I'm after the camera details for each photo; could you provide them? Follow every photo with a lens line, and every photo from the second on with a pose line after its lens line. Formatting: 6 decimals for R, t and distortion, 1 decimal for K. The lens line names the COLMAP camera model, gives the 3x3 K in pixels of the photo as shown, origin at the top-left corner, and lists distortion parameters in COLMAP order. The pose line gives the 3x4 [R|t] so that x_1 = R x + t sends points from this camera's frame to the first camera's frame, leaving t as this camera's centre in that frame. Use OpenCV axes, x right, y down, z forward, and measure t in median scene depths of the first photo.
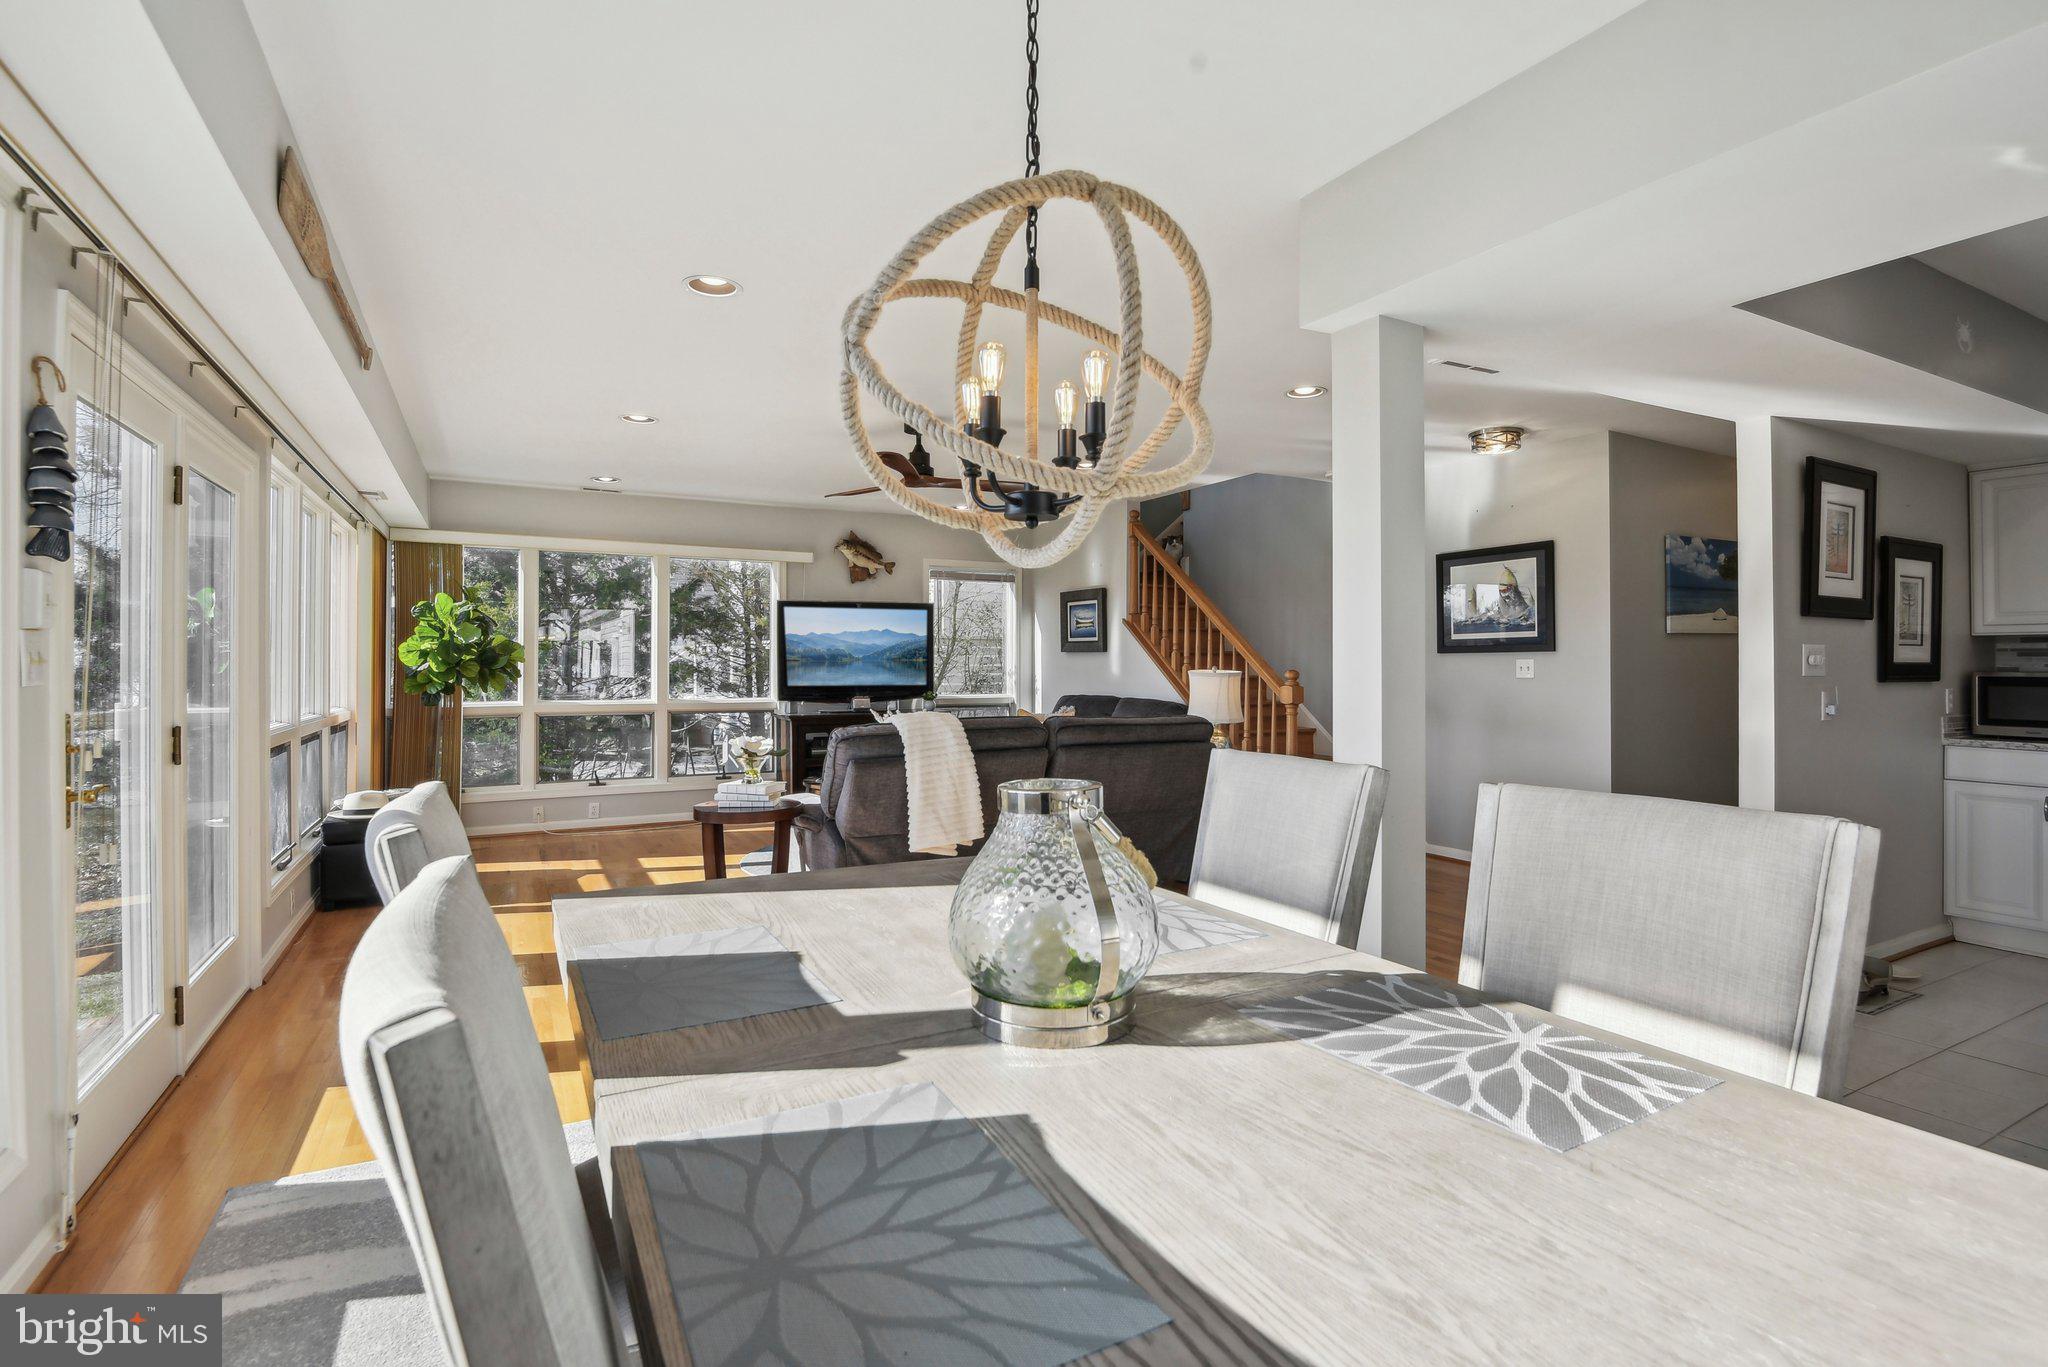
lens RADIAL K [[966.3, 0, 1024.3], [0, 966.3, 672.3], [0, 0, 1]] dist [-0.014005, -0.004945]
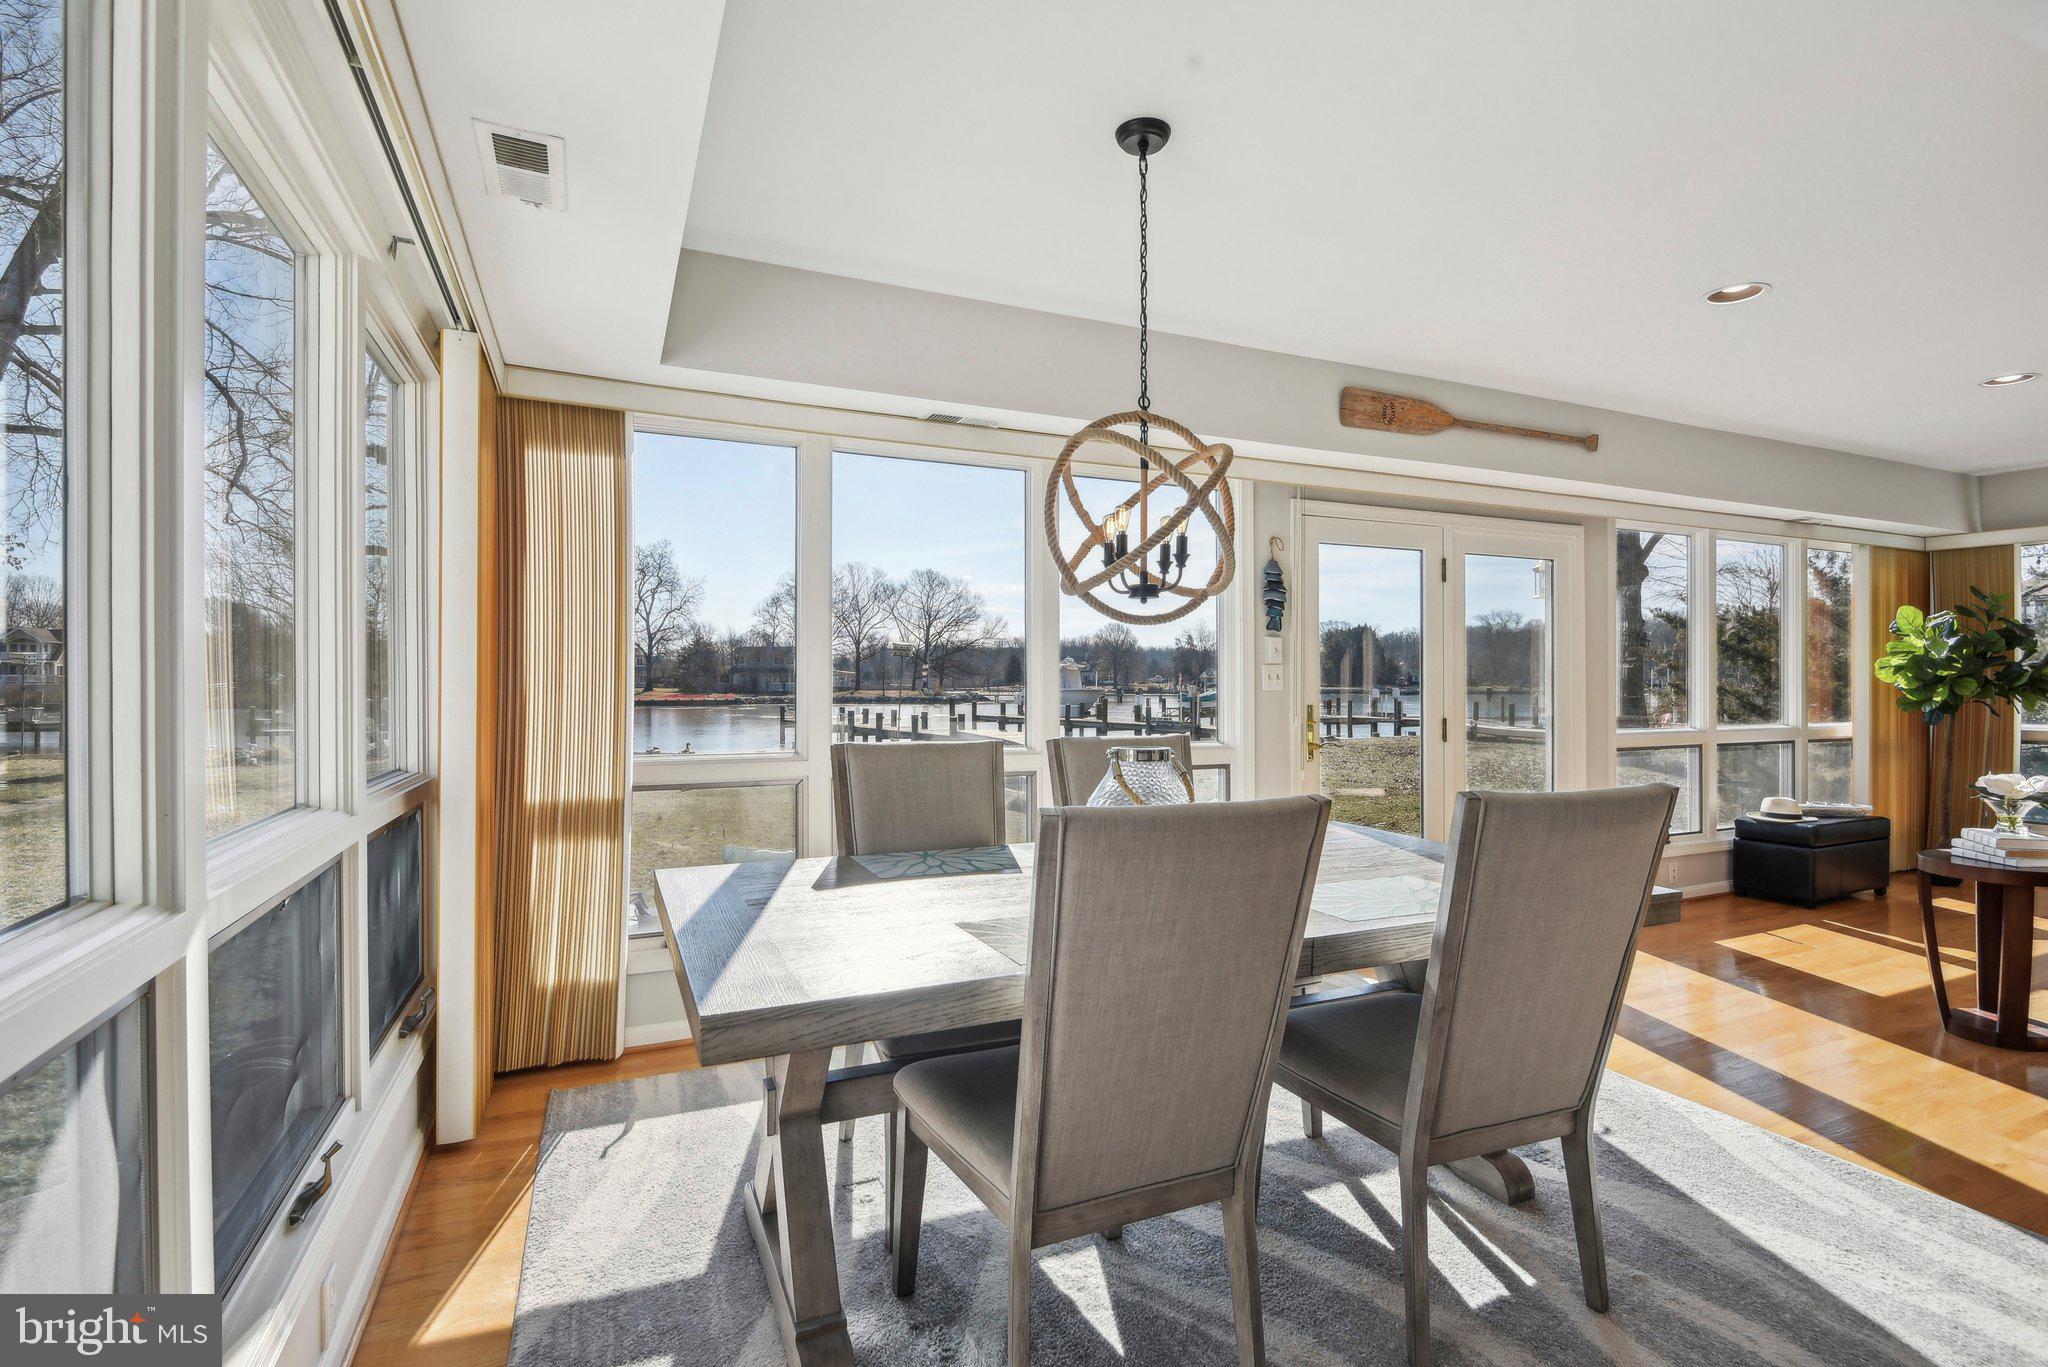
lens RADIAL K [[966.3, 0, 1024.1], [0, 966.3, 673.3], [0, 0, 1]] dist [-0.014005, -0.004945]
pose [[-0.087394, -0.007231, -0.996148, 0.400521], [-0.011439, 0.999915, -0.006255, 0.000215], [0.996108, 0.010848, -0.087469, 0.210779]]
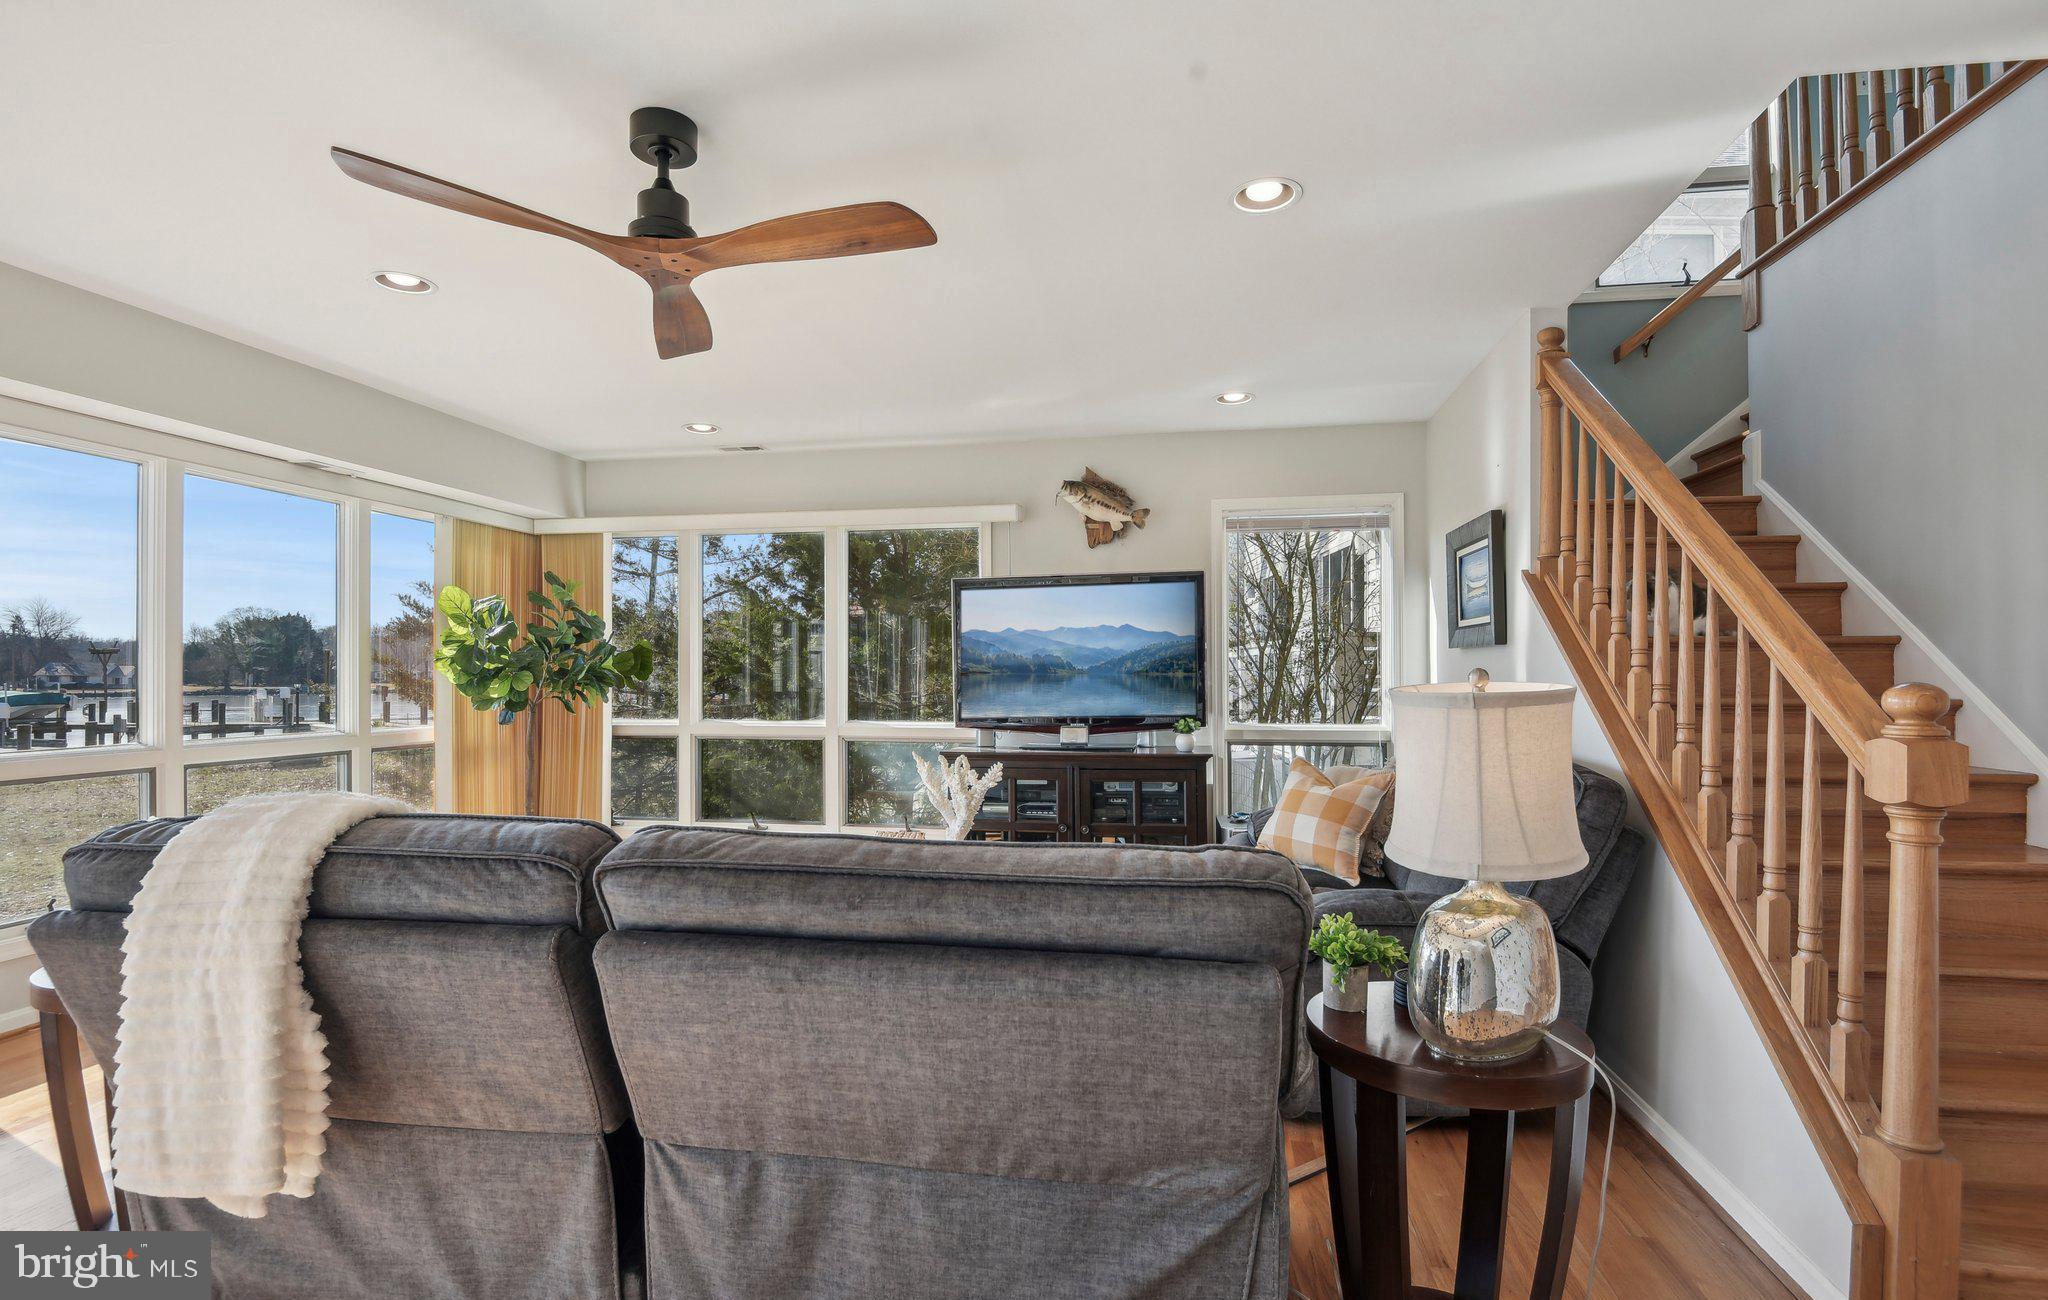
lens RADIAL K [[962.6, 0, 1026.8], [0, 962.6, 664.3], [0, 0, 1]] dist [-0.015119, -0.000178]
pose [[0.786016, -0.011037, -0.618108, 0.260164], [-0.002927, 0.999763, -0.021574, -0.000917], [0.618199, 0.018767, 0.785797, 0.662245]]
